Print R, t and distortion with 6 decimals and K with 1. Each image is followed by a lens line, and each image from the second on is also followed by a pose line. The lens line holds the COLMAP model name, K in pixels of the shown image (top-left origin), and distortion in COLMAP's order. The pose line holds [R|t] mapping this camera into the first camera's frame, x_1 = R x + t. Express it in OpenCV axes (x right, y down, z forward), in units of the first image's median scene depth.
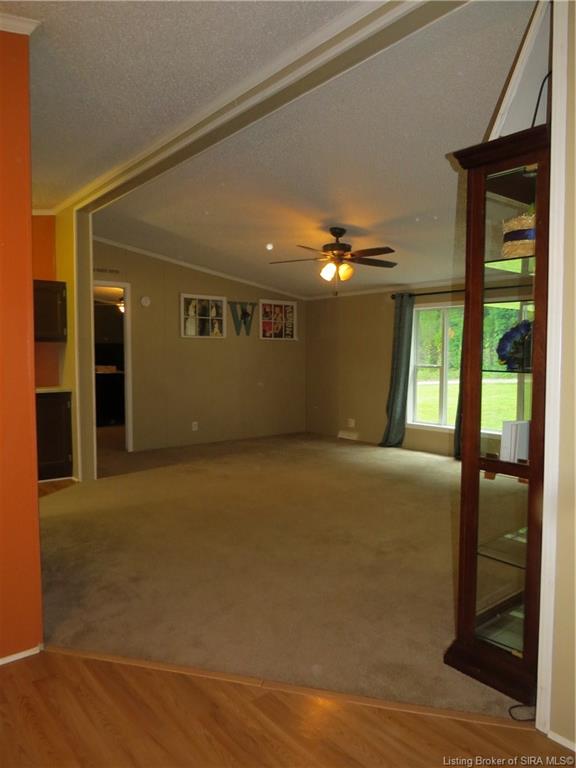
lens RADIAL K [[549.6, 0, 288.4], [0, 549.6, 383.5], [0, 0, 1]] dist [-0.020084, -0.001401]
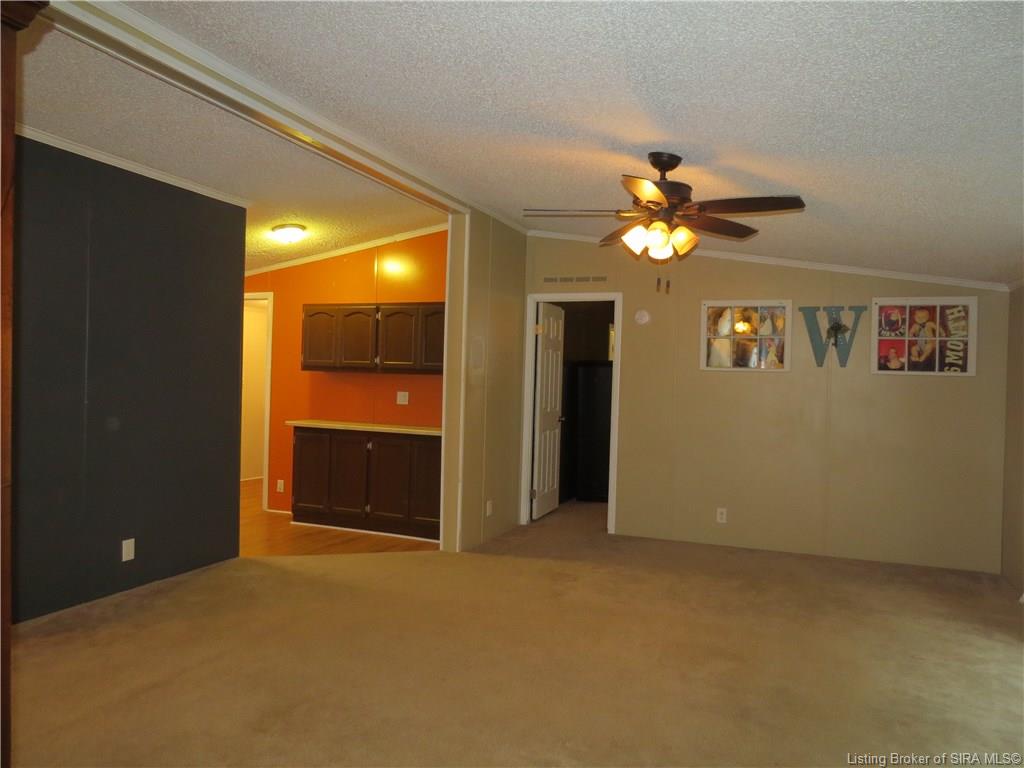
lens RADIAL K [[732.8, 0, 514.1], [0, 732.8, 382.8], [0, 0, 1]] dist [-0.020084, -0.001401]
pose [[0.473756, 0.019990, -0.880429, 0.399080], [-0.075441, 0.996989, -0.017958, -0.034248], [0.877419, 0.074928, 0.473838, 0.374179]]
